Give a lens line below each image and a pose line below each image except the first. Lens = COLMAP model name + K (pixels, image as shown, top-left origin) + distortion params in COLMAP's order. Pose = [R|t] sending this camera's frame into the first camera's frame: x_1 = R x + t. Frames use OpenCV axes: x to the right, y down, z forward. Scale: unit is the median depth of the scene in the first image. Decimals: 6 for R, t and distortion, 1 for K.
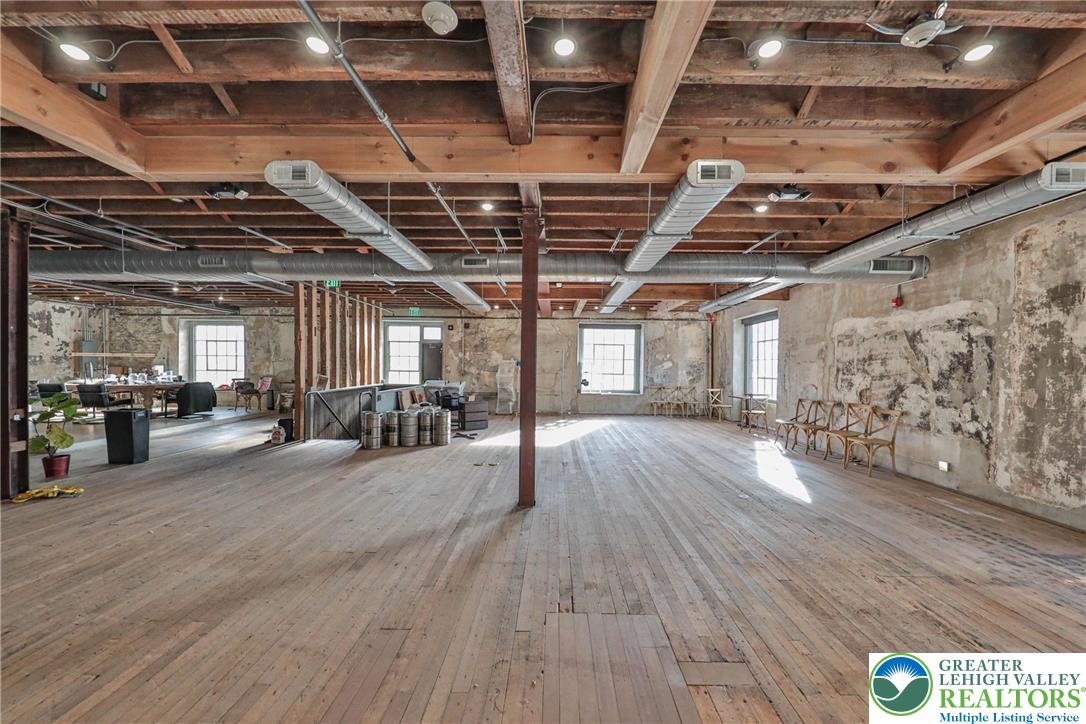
lens RADIAL K [[386.3, 0, 543.0], [0, 386.3, 362.0], [0, 0, 1]] dist [-0.002603, -0.000263]
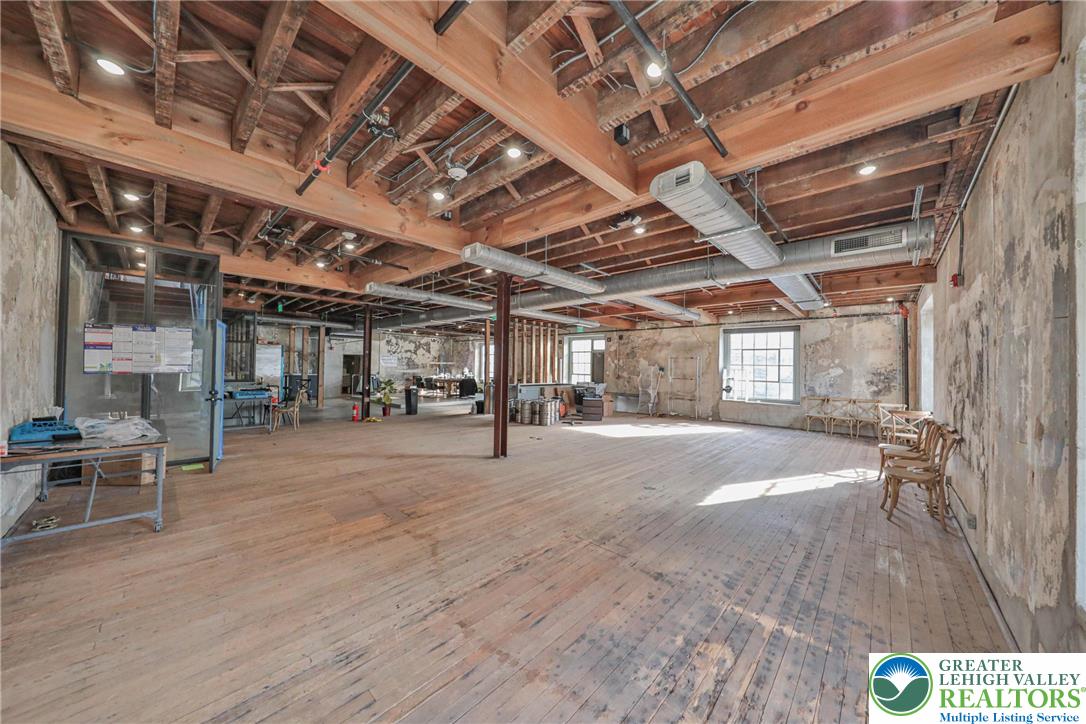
lens RADIAL K [[353.5, 0, 537.3], [0, 353.5, 365.1], [0, 0, 1]] dist [-0.001463, -0.000070]
pose [[0.739068, -0.001518, -0.673630, 0.358876], [-0.005736, 0.999947, -0.008546, 0.002975], [0.673607, 0.010180, 0.739020, 0.015654]]
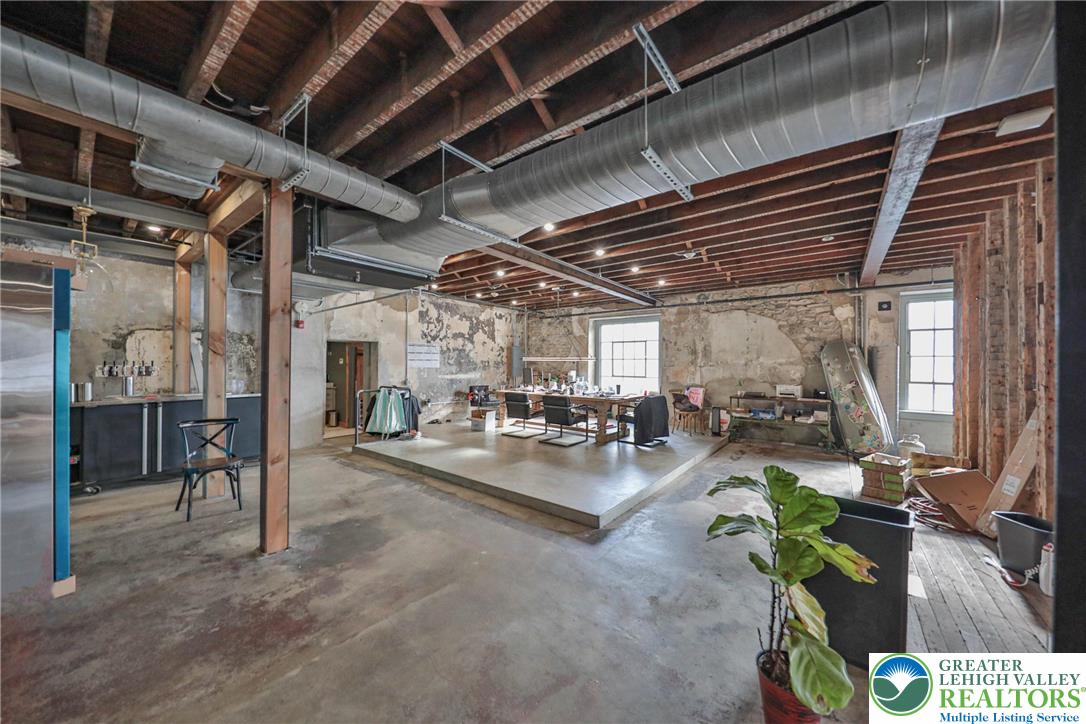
lens RADIAL K [[370.5, 0, 543.0], [0, 370.5, 362.0], [0, 0, 1]] dist [0.011305, -0.000014]
pose [[0.802032, -0.006851, -0.597242, -0.562064], [0.004015, 0.999973, -0.006079, -0.006733], [0.597267, 0.002478, 0.802038, 0.270551]]
